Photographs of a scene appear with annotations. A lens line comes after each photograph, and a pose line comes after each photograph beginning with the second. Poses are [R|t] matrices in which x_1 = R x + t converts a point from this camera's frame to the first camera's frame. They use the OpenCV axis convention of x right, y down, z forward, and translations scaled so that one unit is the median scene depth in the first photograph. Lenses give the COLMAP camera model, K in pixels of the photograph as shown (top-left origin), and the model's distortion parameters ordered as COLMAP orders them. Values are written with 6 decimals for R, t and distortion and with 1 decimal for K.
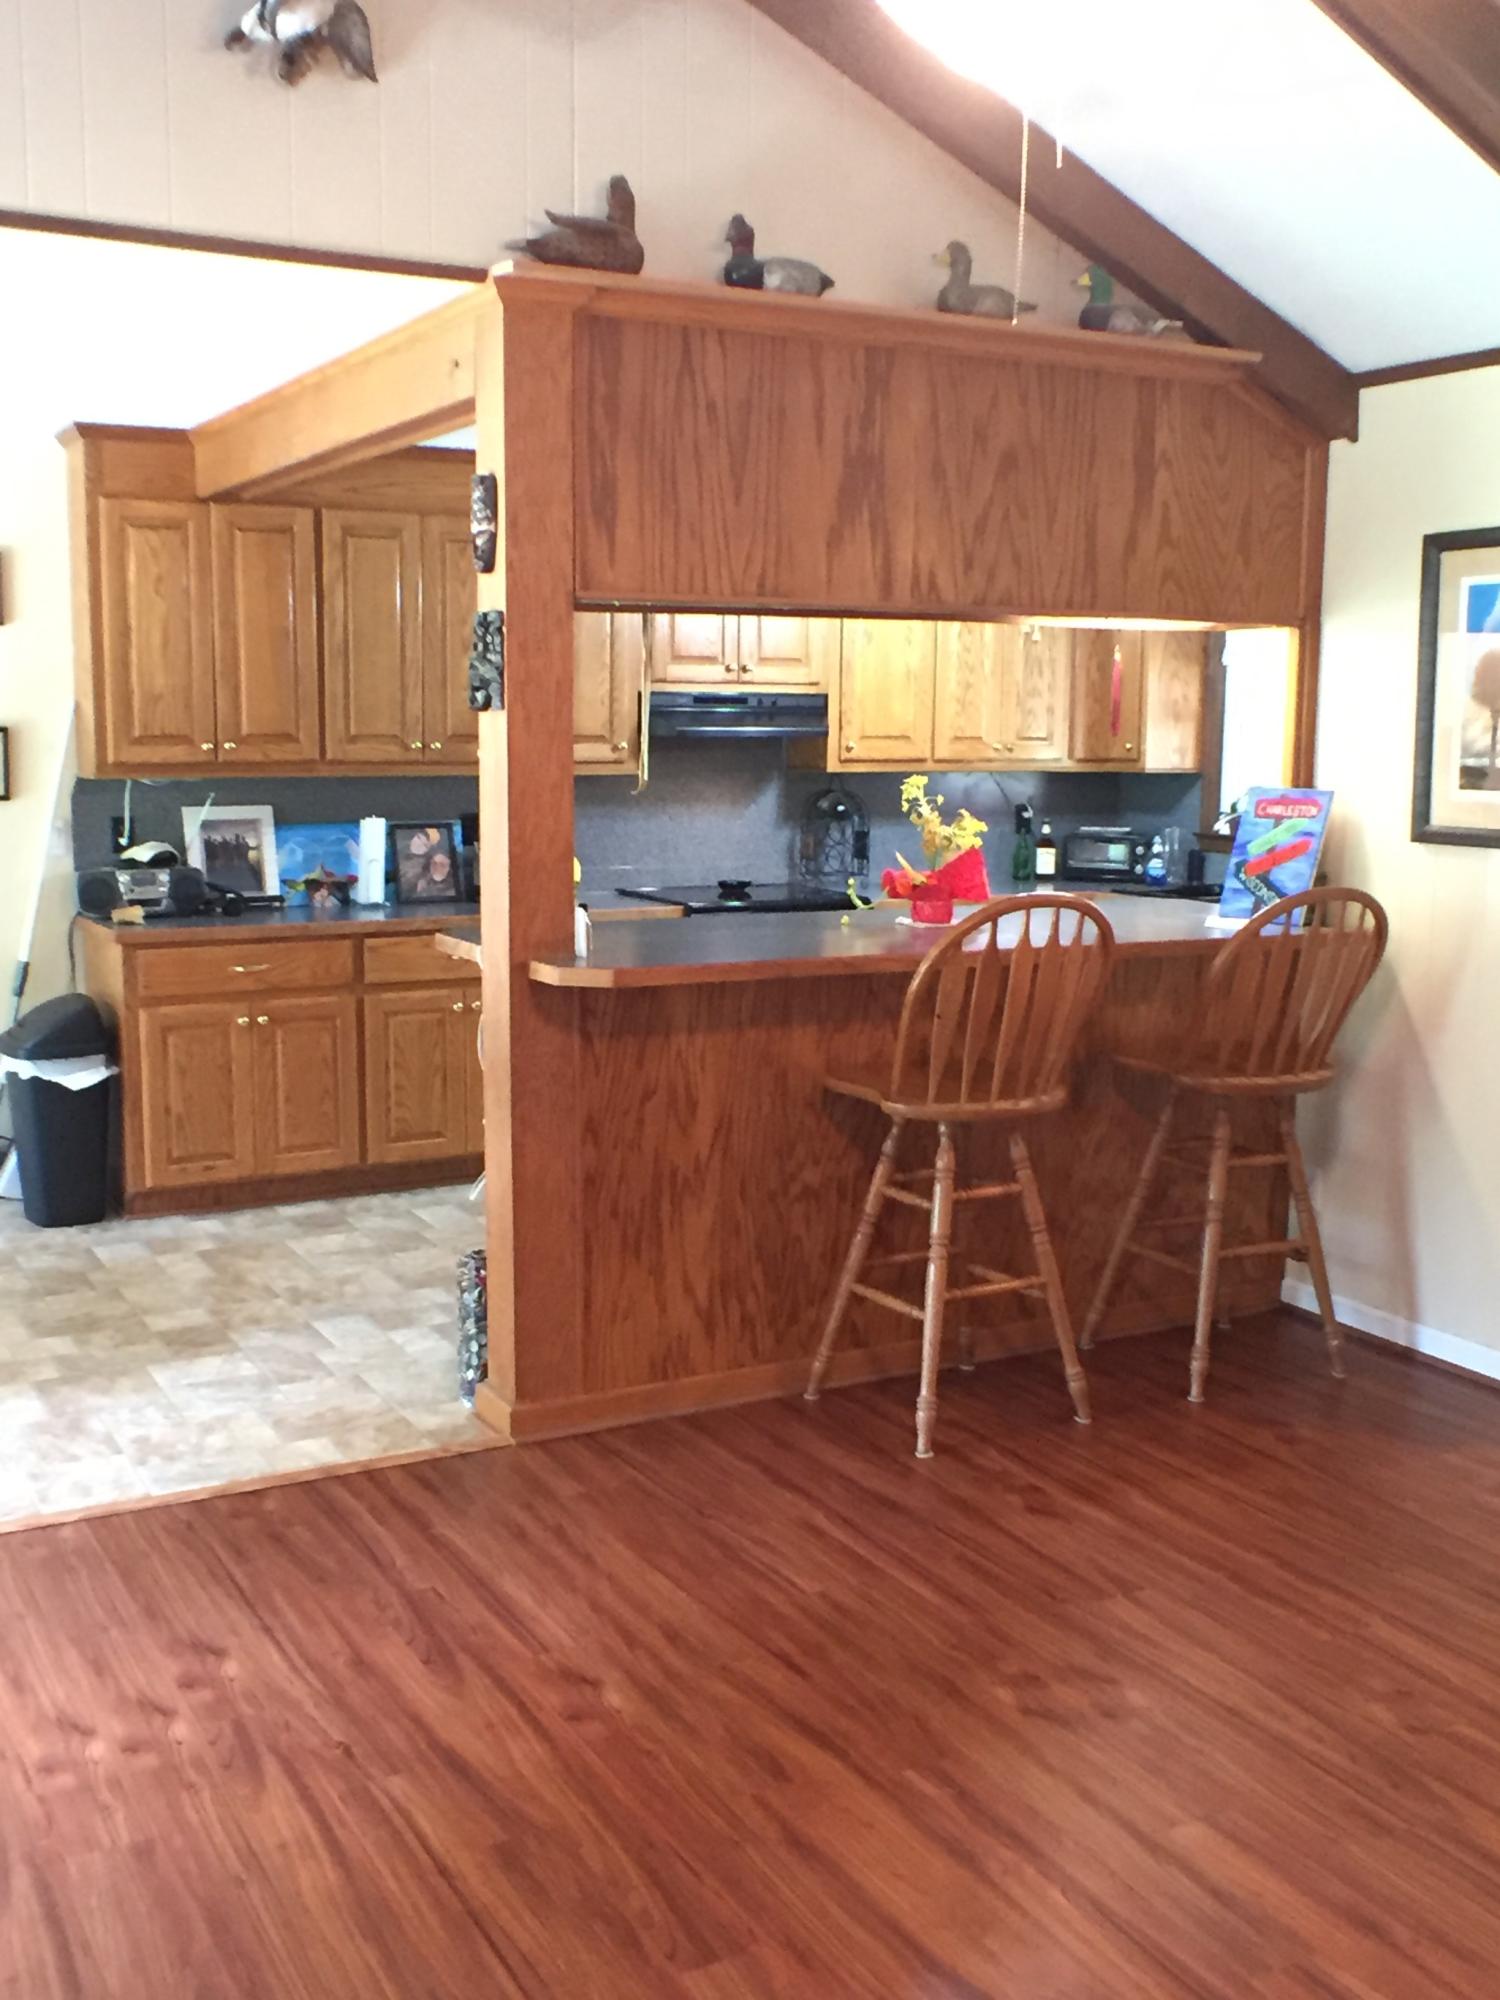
lens RADIAL K [[2054.2, 0, 750.0], [0, 2054.2, 1000.0], [0, 0, 1]] dist [0.005877, 0.000198]
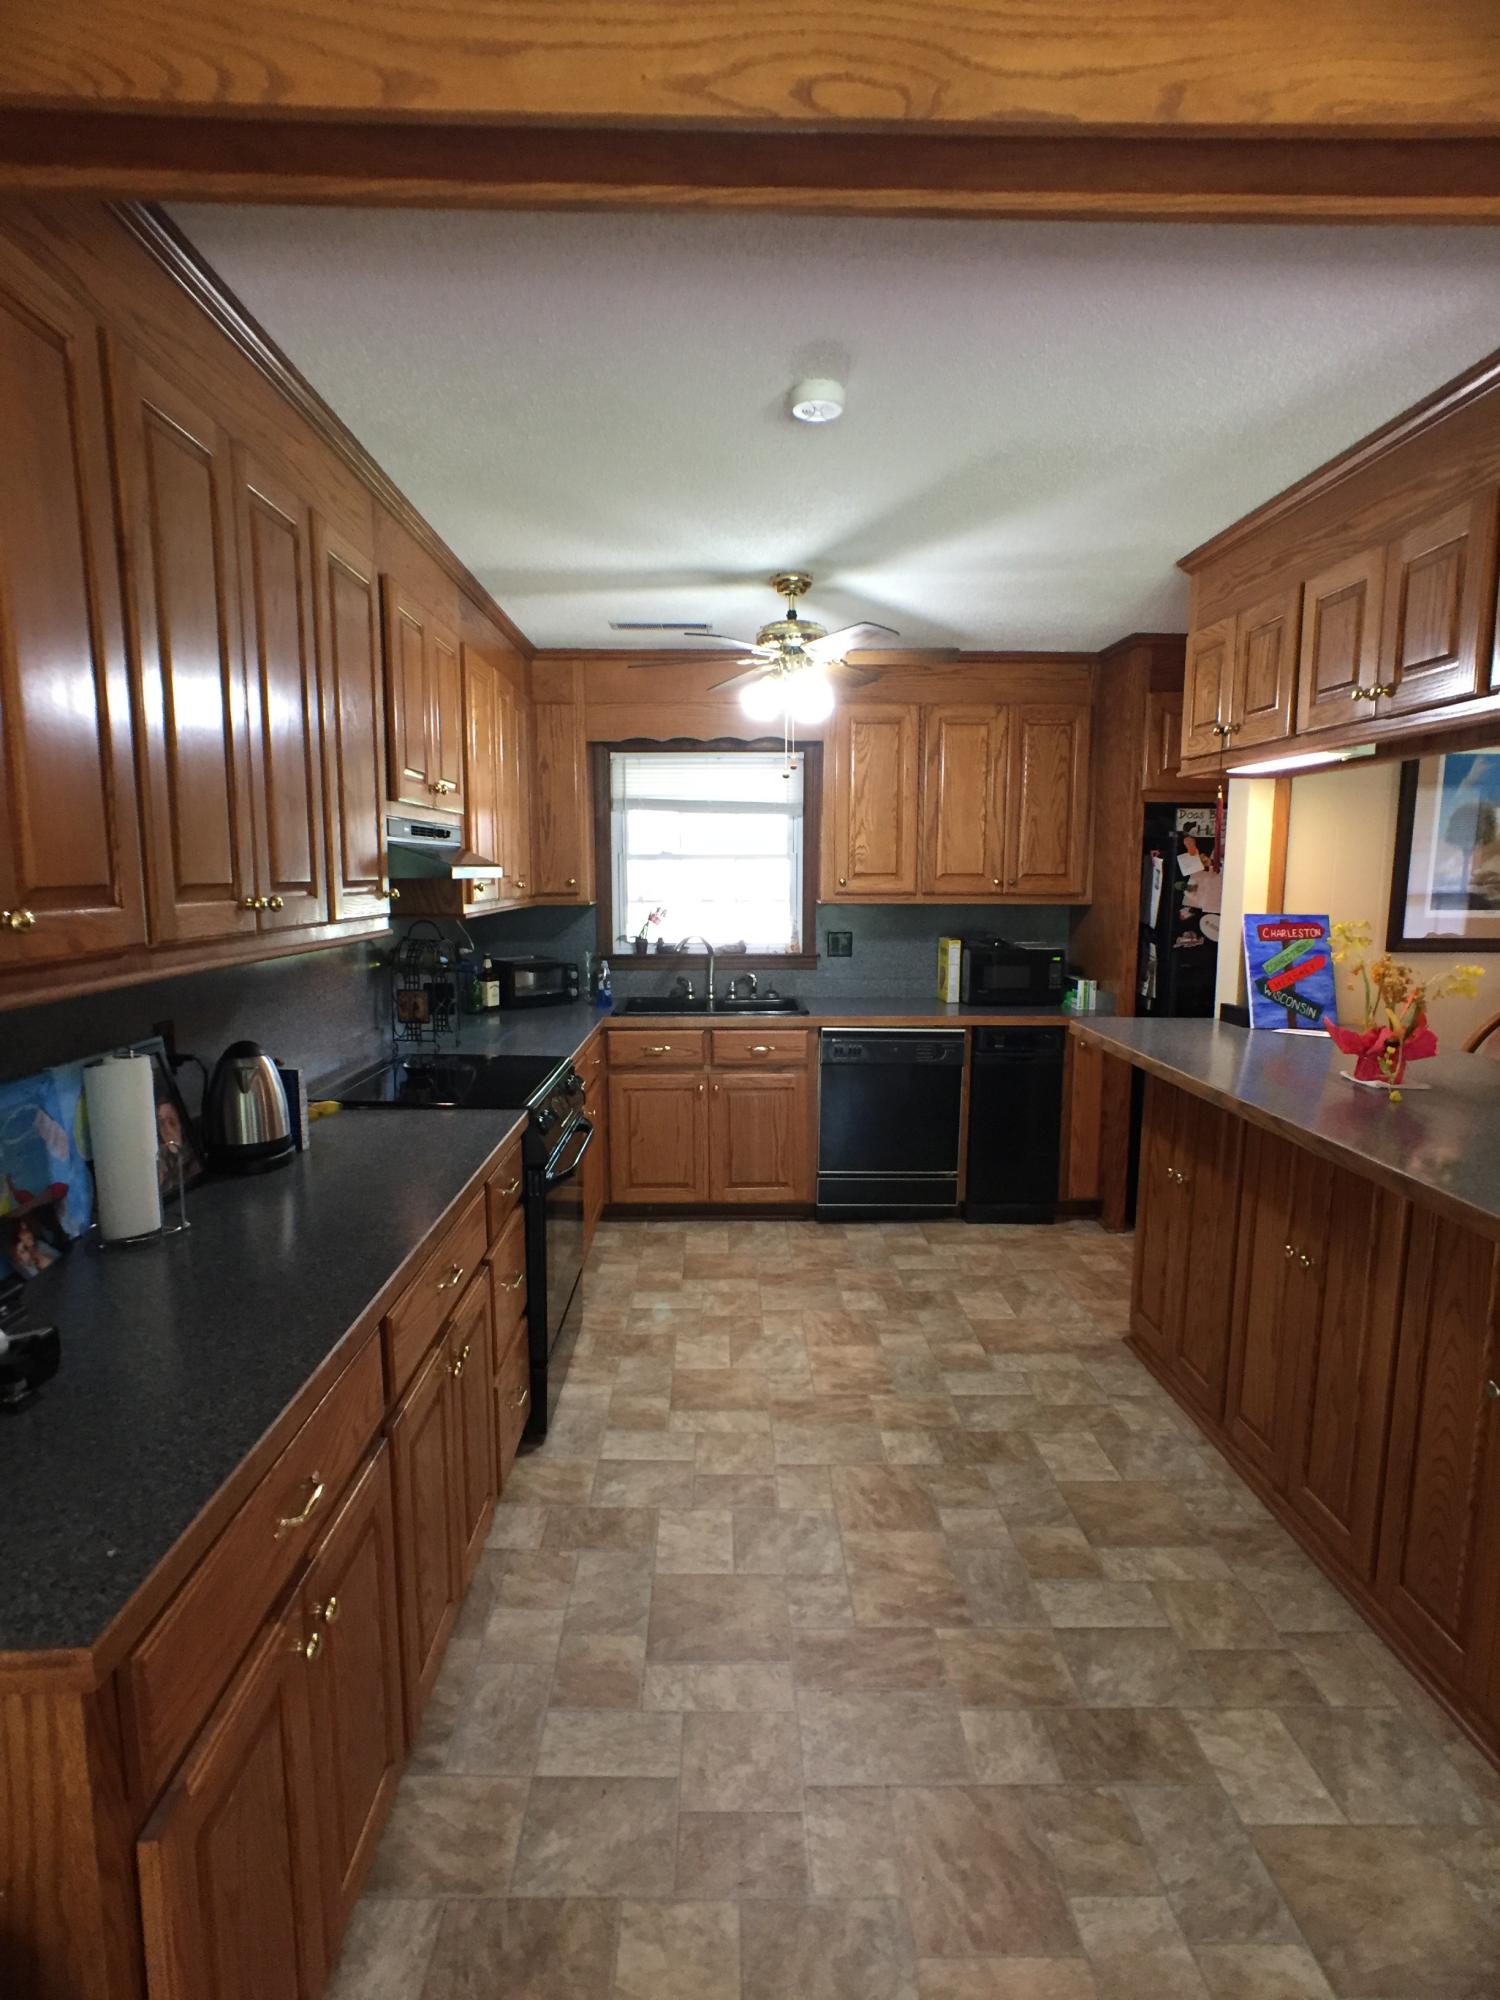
lens RADIAL K [[1094.7, 0, 747.0], [0, 1094.7, 1025.4], [0, 0, 1]] dist [-0.038536, 0.025656]
pose [[0.463173, -0.132623, 0.876289, -0.416029], [0.117640, 0.989191, 0.087530, -0.129801], [-0.878426, 0.062545, 0.473768, 0.980009]]
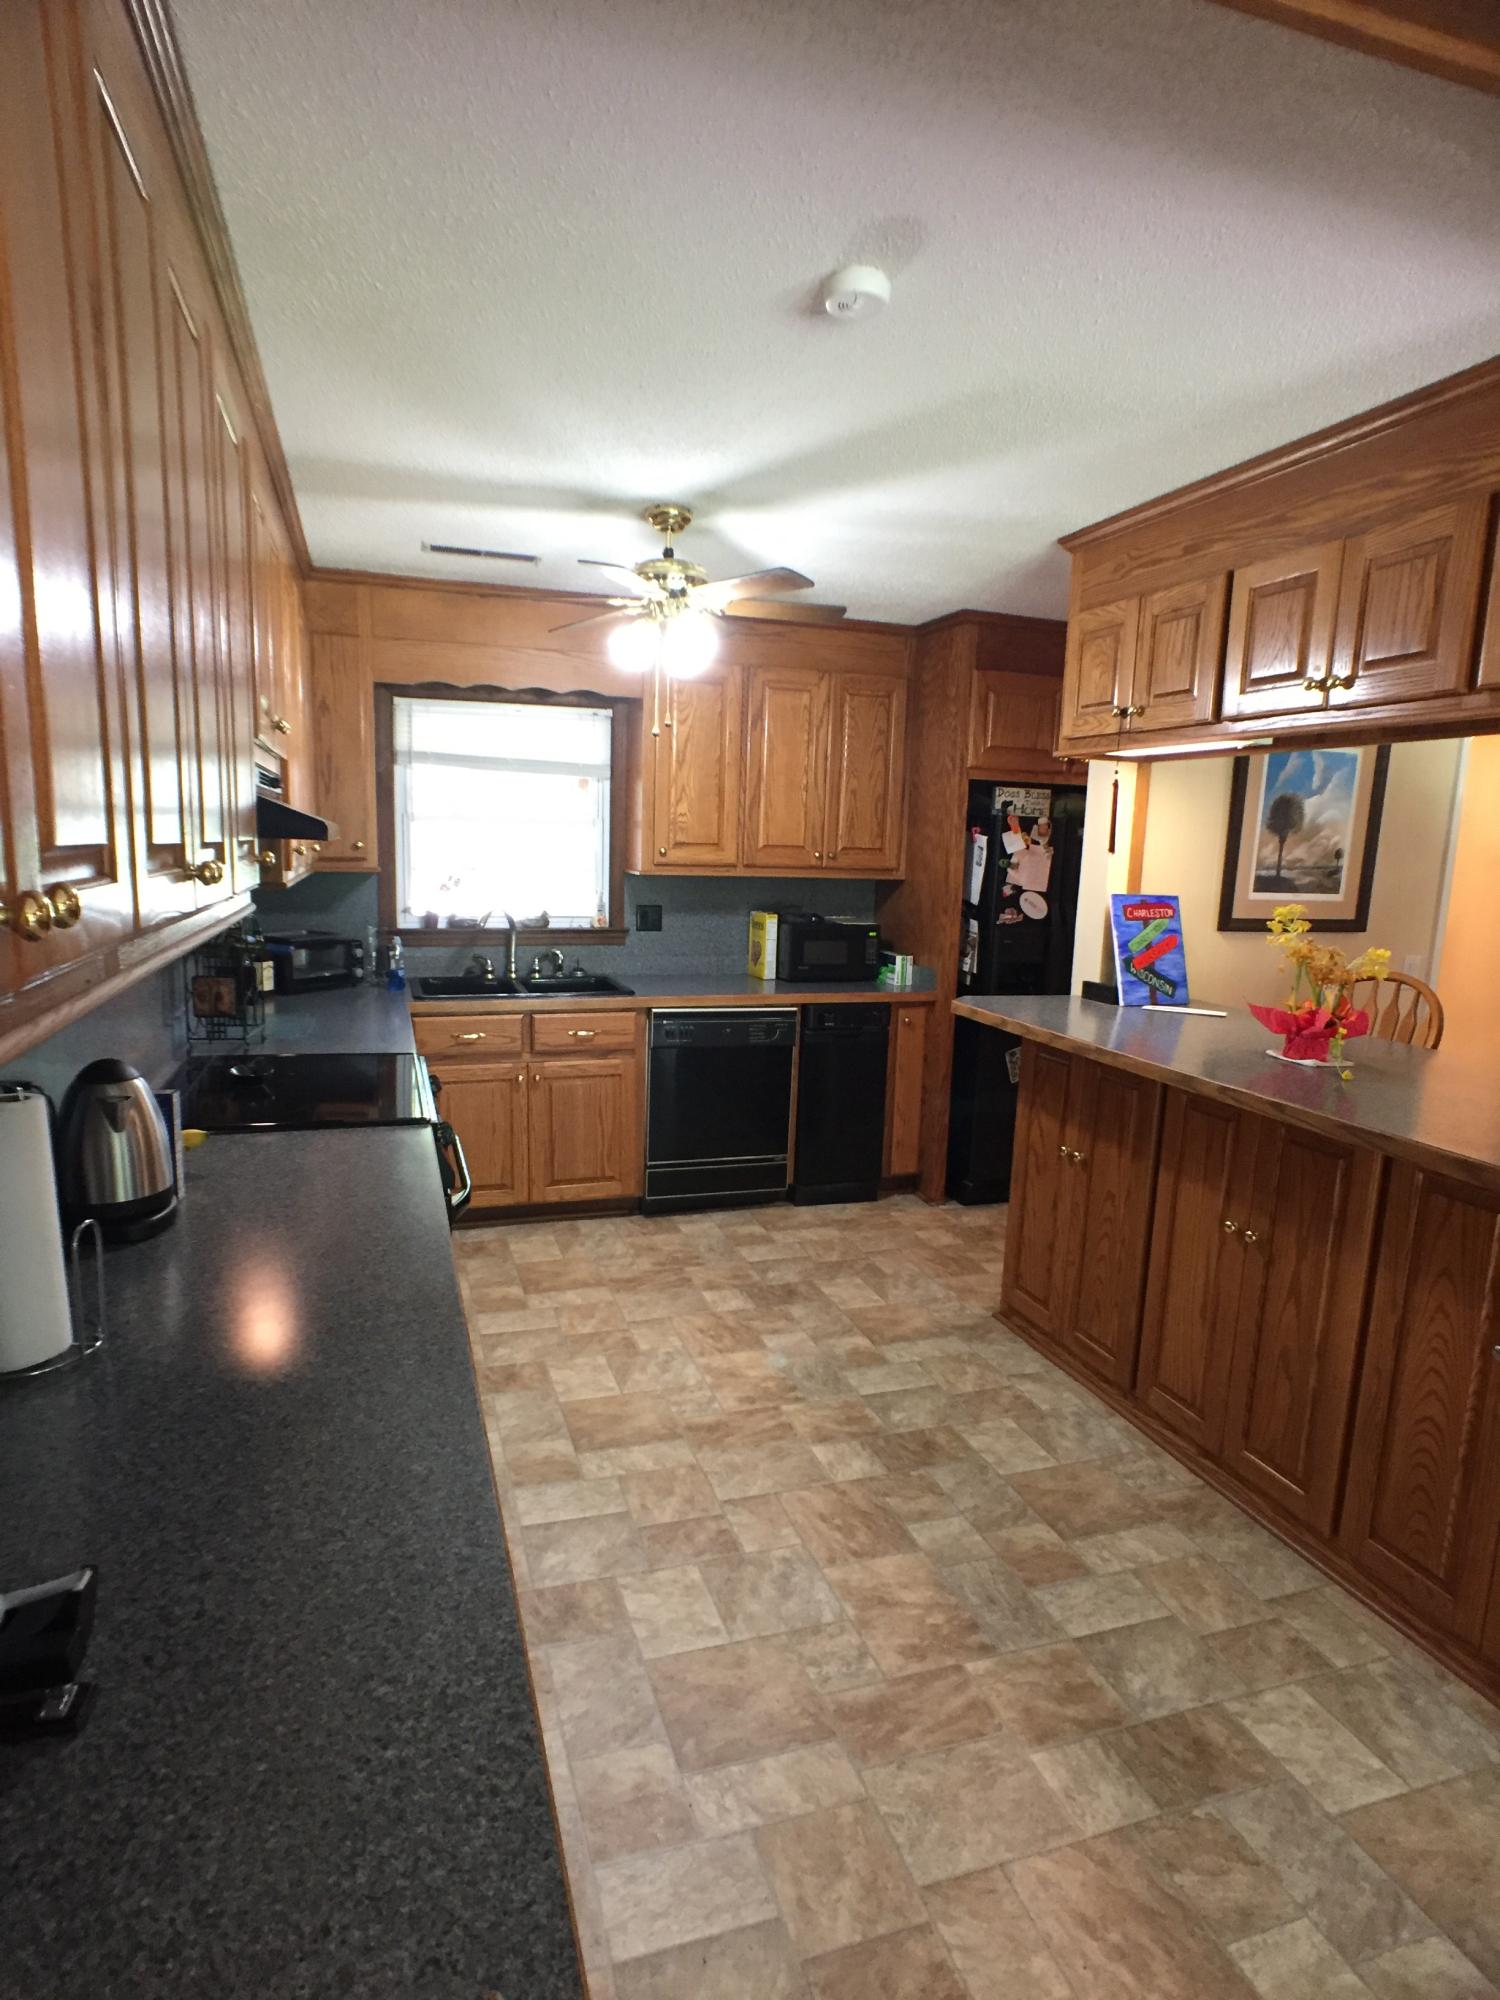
lens RADIAL K [[1094.7, 0, 747.0], [0, 1094.7, 1025.4], [0, 0, 1]] dist [-0.038536, 0.025656]
pose [[0.177118, -0.166534, 0.969998, -0.401120], [0.100900, 0.983460, 0.150421, -0.146285], [-0.979004, 0.071230, 0.190991, 1.109200]]
